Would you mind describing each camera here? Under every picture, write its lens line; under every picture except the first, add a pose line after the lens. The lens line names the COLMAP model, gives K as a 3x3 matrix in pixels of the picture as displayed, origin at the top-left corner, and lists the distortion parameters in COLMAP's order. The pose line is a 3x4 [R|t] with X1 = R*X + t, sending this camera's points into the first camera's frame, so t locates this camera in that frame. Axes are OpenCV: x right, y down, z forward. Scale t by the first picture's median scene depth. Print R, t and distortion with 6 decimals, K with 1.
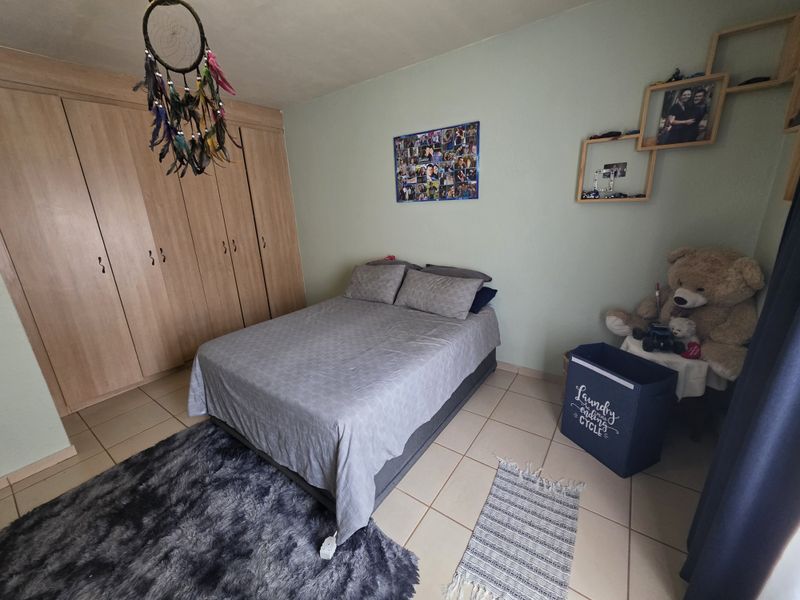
lens RADIAL K [[320.7, 0, 397.2], [0, 320.7, 293.3], [0, 0, 1]] dist [0.001249, 0.000180]
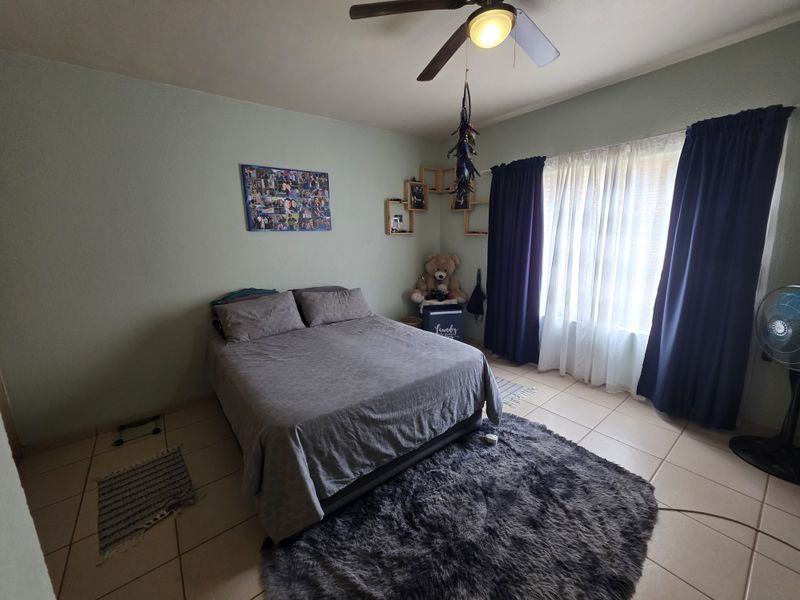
lens RADIAL K [[320.7, 0, 397.2], [0, 320.7, 293.3], [0, 0, 1]] dist [0.001249, 0.000180]
pose [[0.280375, -0.134771, 0.950382, -0.901910], [0.271286, 0.960855, 0.056223, -0.049967], [-0.920757, 0.242061, 0.305962, 0.405904]]
